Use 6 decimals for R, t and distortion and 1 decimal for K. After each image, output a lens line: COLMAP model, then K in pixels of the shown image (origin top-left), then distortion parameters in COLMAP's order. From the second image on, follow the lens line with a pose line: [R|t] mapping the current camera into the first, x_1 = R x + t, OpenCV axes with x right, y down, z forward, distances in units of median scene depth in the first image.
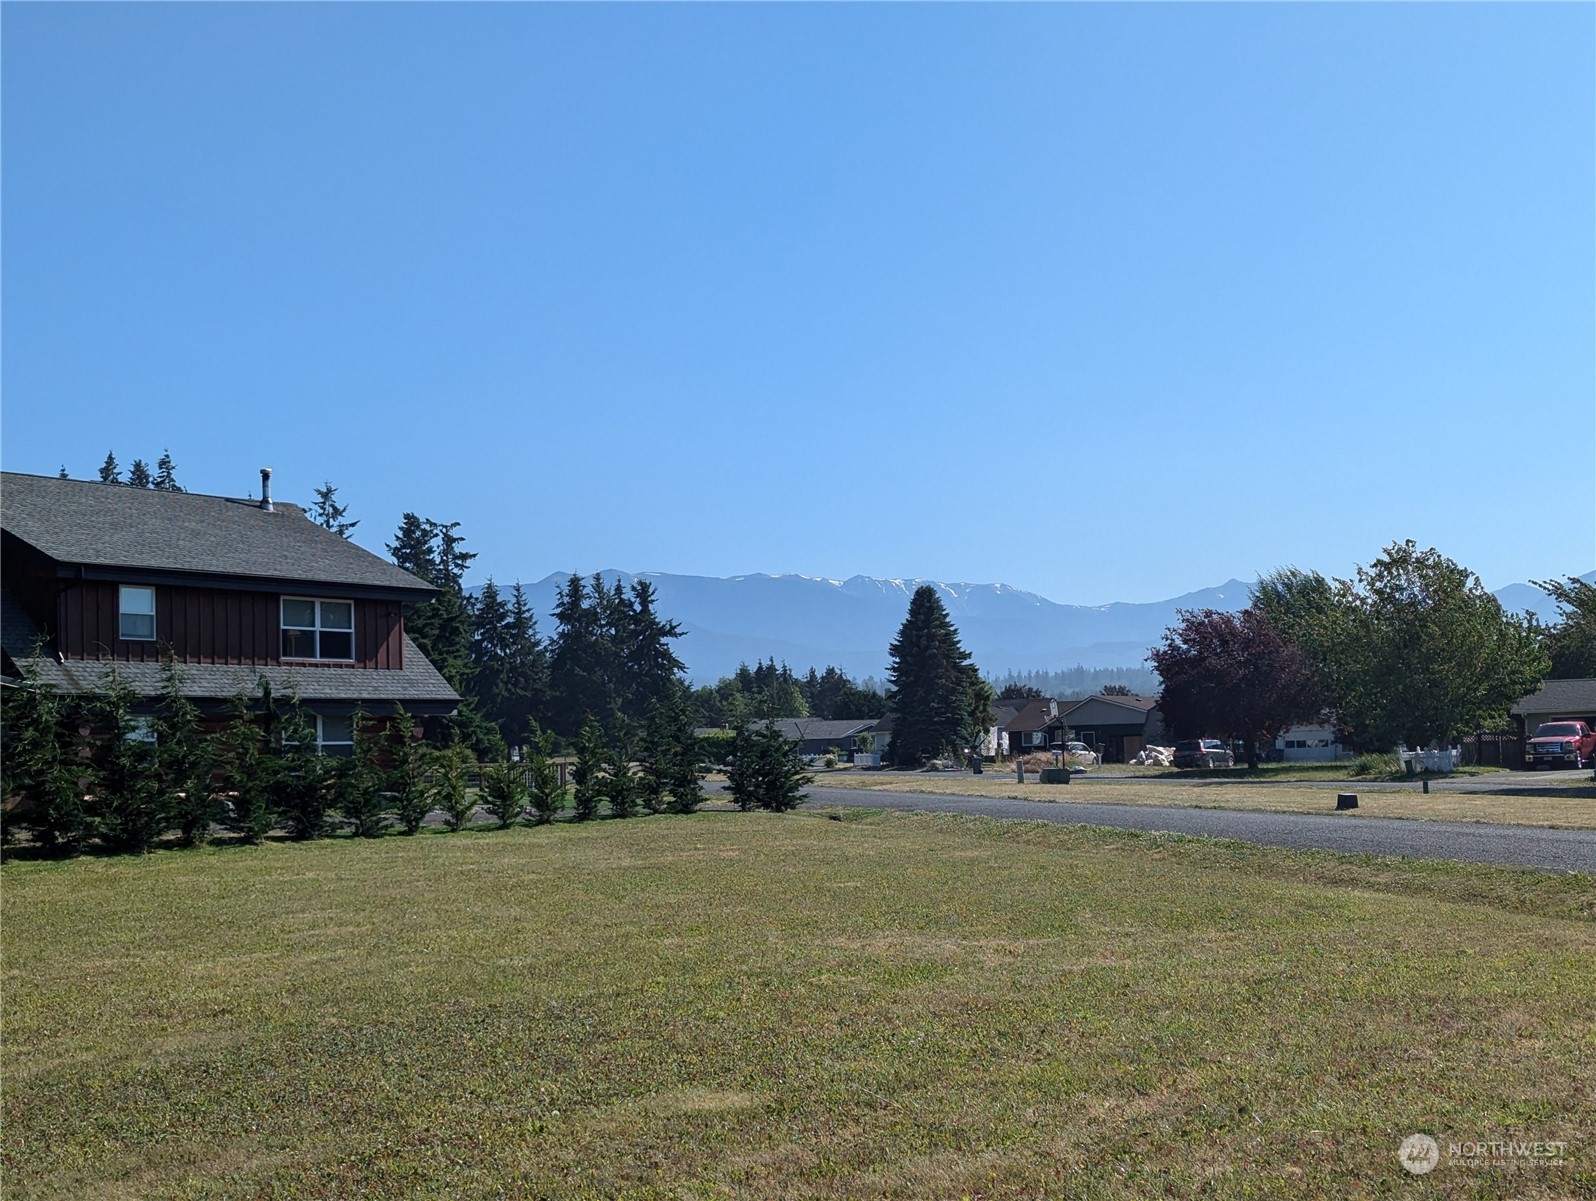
lens RADIAL K [[2252.2, 0, 798.0], [0, 2252.2, 600.5], [0, 0, 1]] dist [-0.007974, -0.037447]
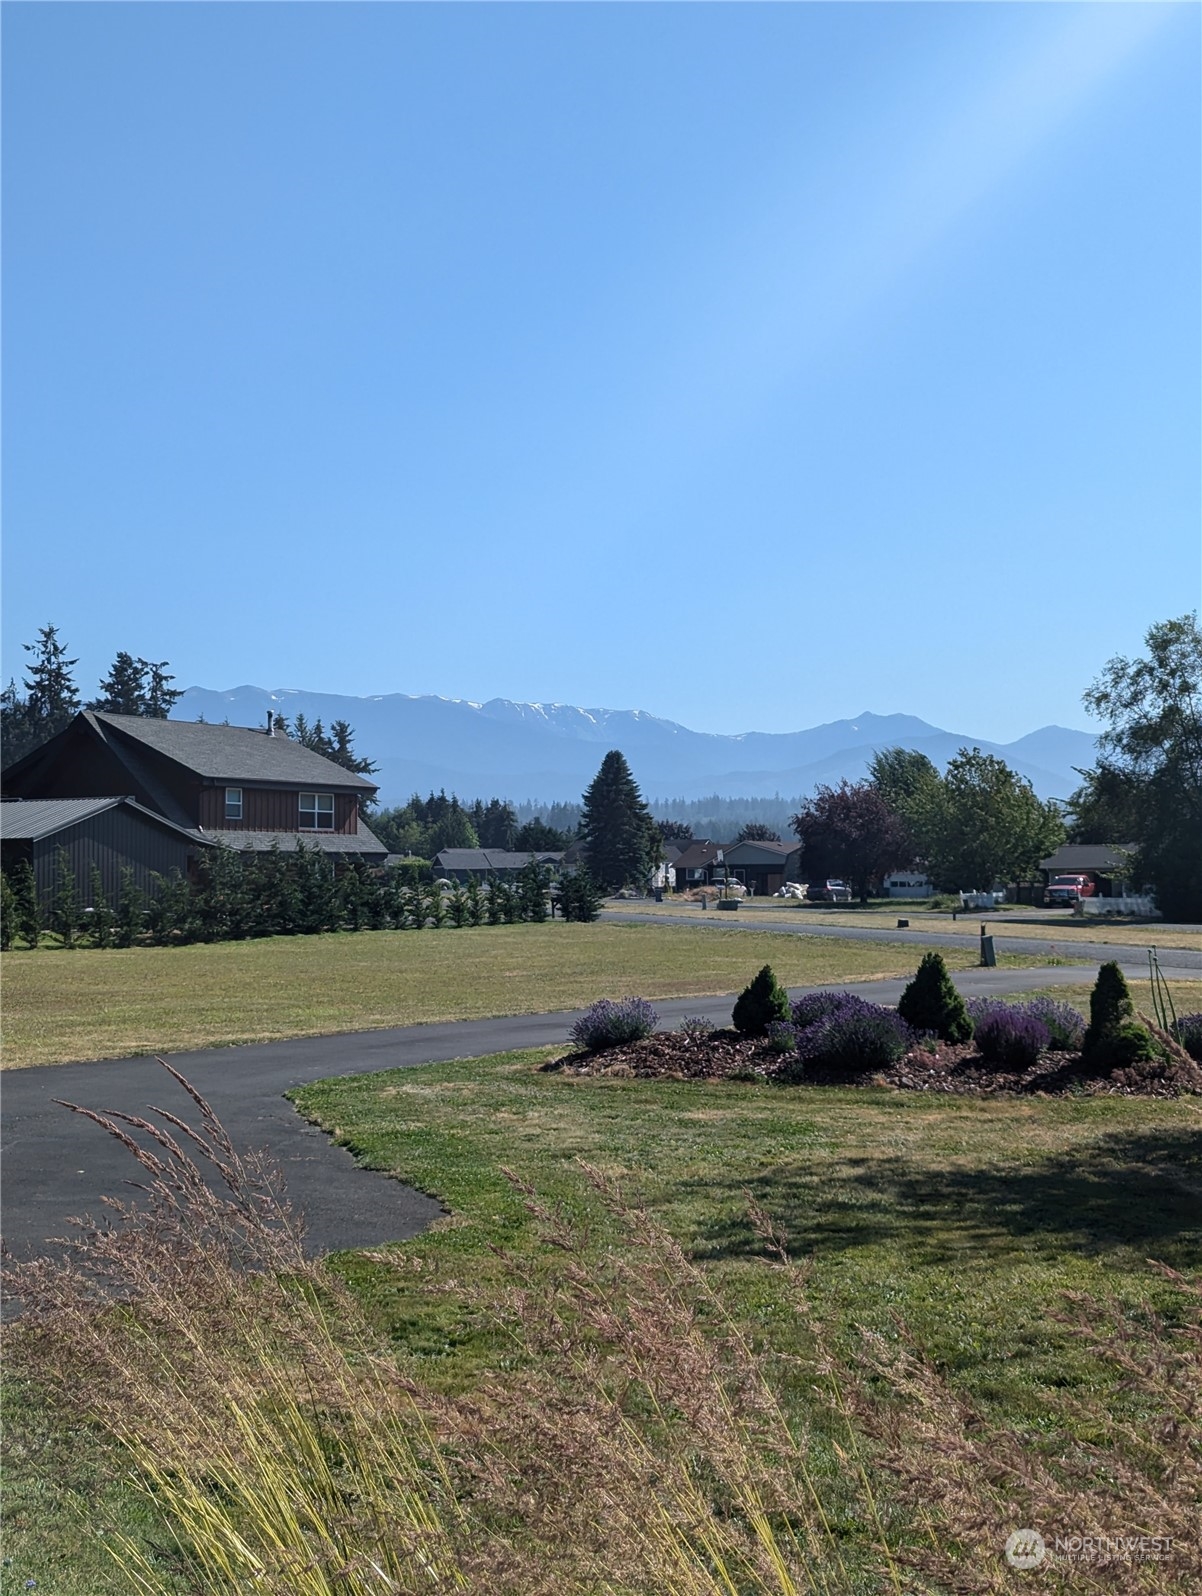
lens RADIAL K [[2252.2, 0, 601.0], [0, 2252.2, 798.0], [0, 0, 1]] dist [-0.007974, -0.037447]
pose [[0.996989, 0.024335, 0.073620, -0.046105], [-0.026730, 0.999139, 0.031723, -0.021499], [-0.072784, -0.033595, 0.996782, -0.270366]]
